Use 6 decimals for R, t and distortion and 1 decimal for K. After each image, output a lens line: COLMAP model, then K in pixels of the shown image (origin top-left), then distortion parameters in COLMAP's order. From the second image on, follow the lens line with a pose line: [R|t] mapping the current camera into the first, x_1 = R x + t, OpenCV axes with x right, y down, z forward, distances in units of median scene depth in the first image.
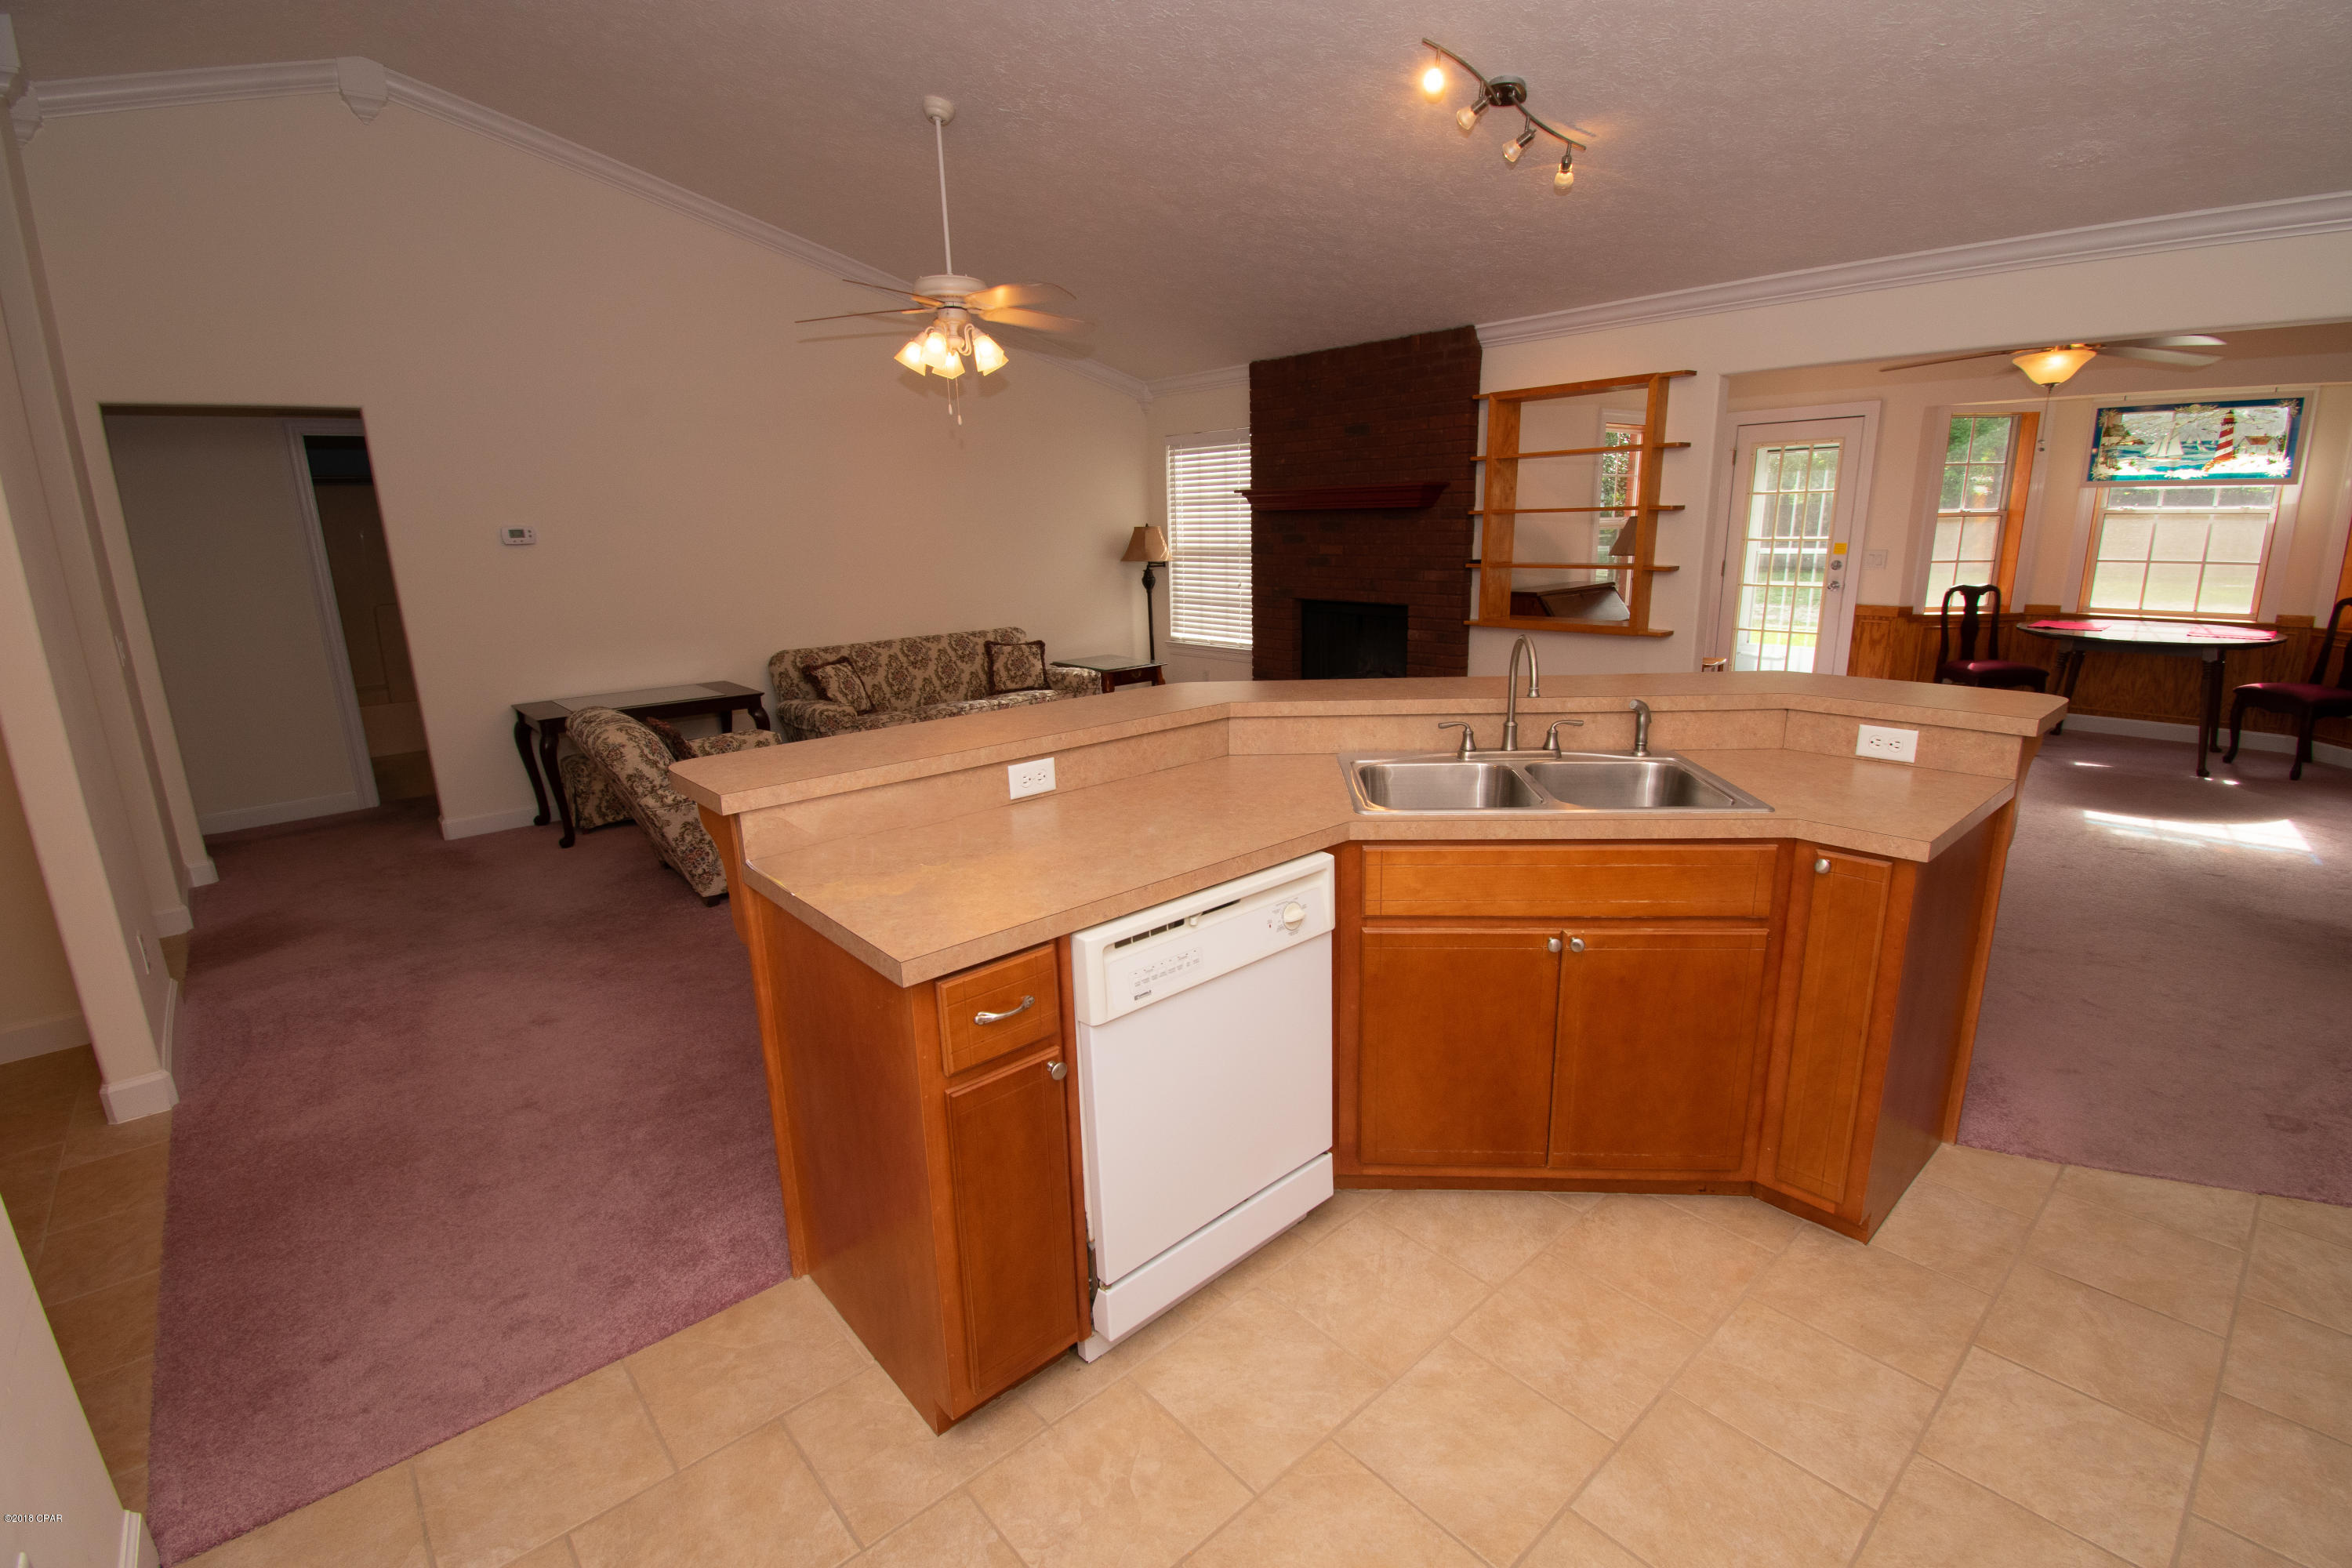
lens RADIAL K [[1048.8, 0, 1176.0], [0, 1048.8, 784.0], [0, 0, 1]] dist [0.013476, -0.024201]
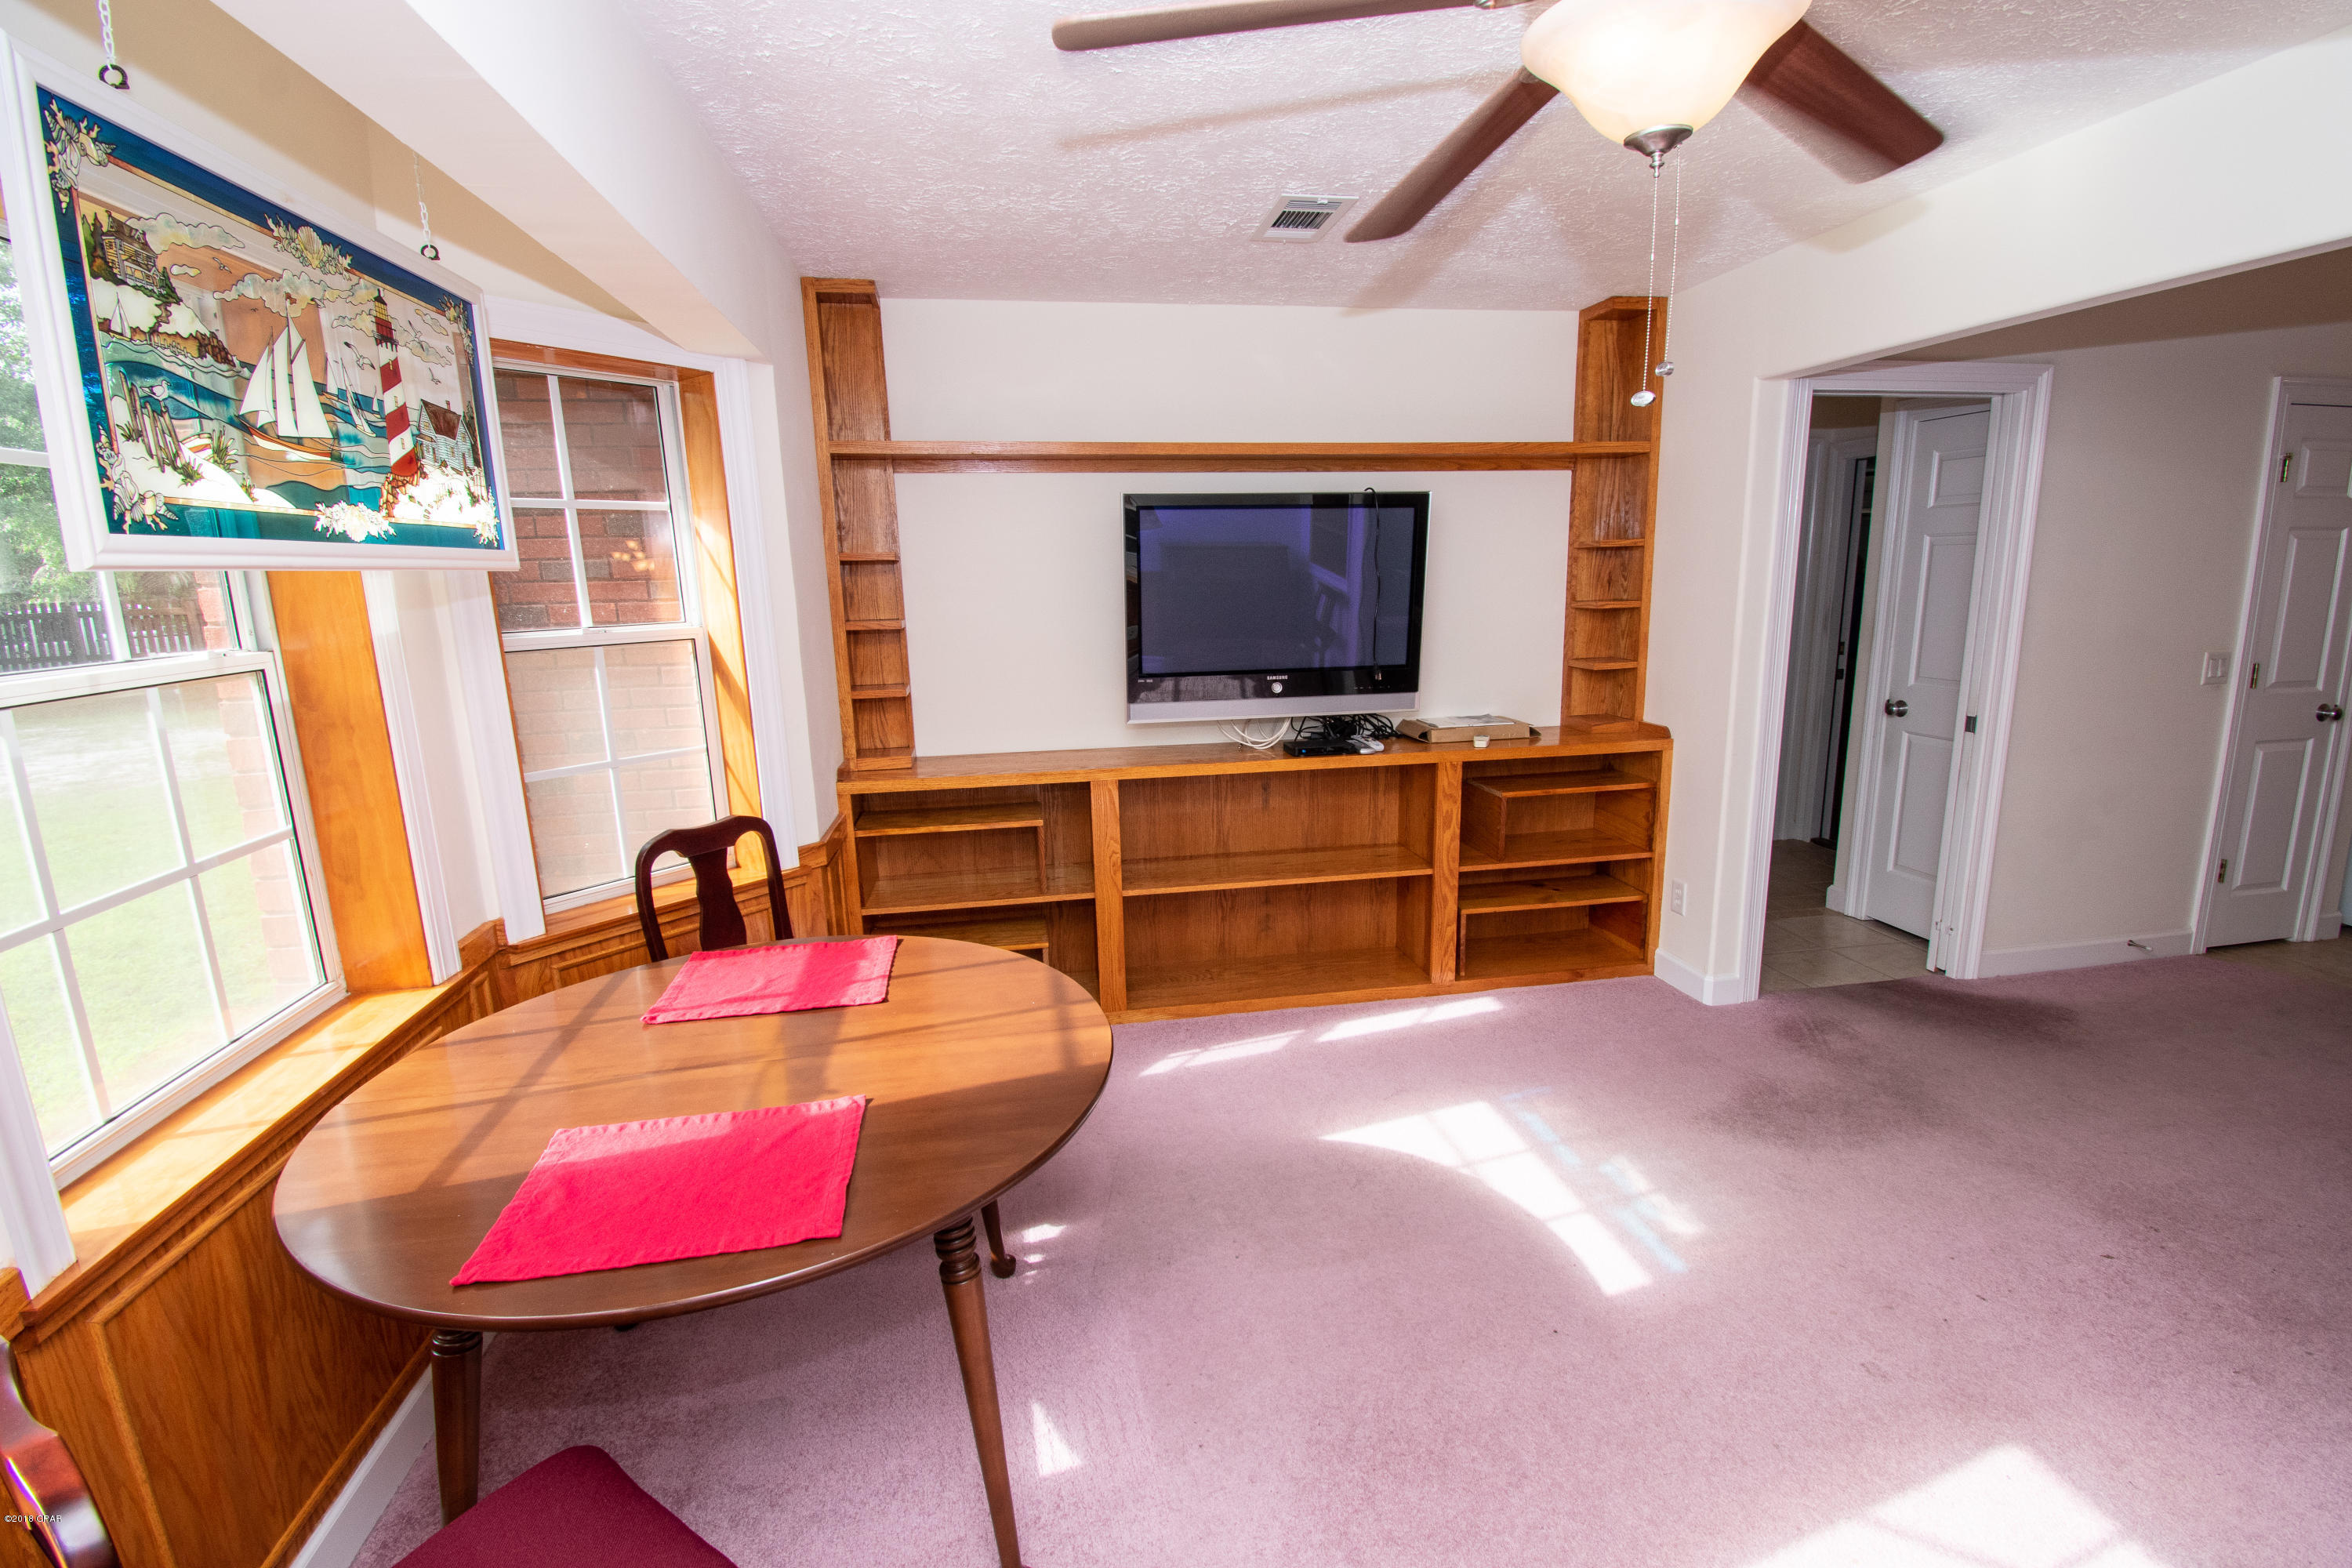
lens RADIAL K [[1044.0, 0, 1189.2], [0, 1044.0, 782.0], [0, 0, 1]] dist [0.013333, -0.021407]
pose [[-0.854054, -0.055668, 0.517198, 0.648543], [0.170900, 0.909040, 0.380051, -0.291375], [-0.491310, 0.412973, -0.766856, 1.073257]]
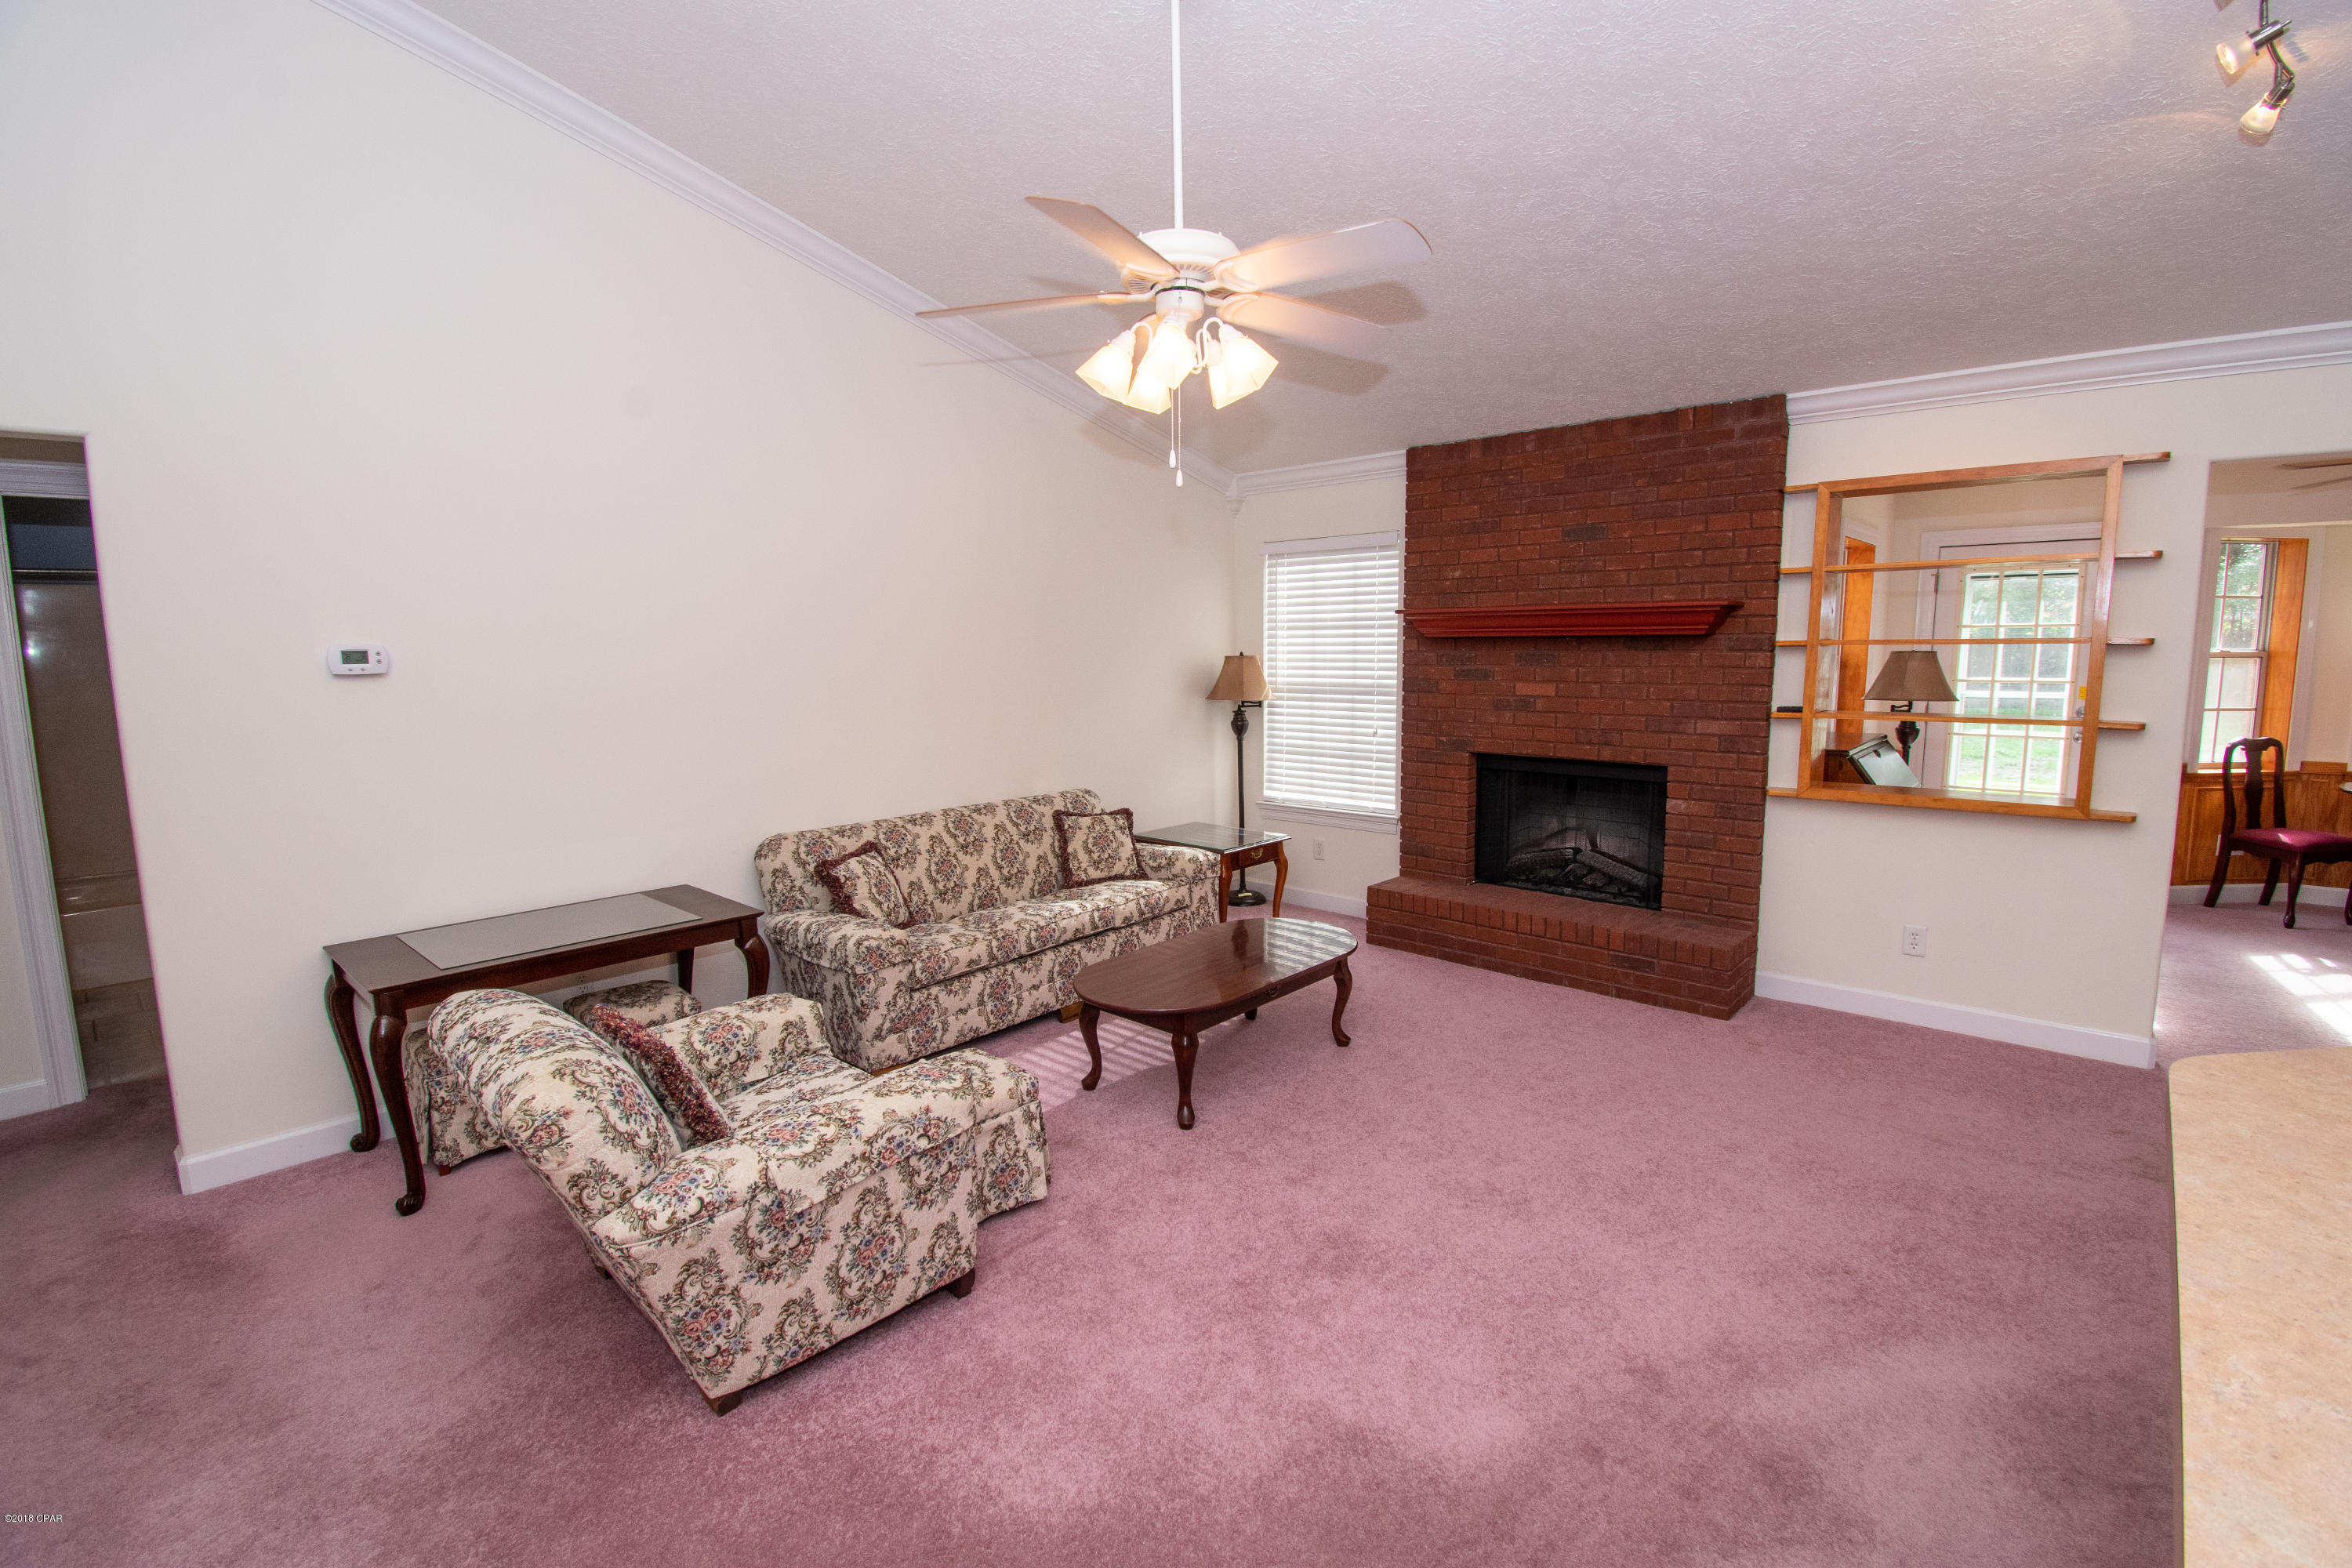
lens RADIAL K [[1048.8, 0, 1176.0], [0, 1048.8, 784.0], [0, 0, 1]] dist [0.013476, -0.024201]
pose [[0.993785, -0.001526, 0.111302, -0.195413], [0.014617, 0.993037, -0.116892, -0.076383], [-0.110349, 0.117792, 0.986888, 0.313649]]
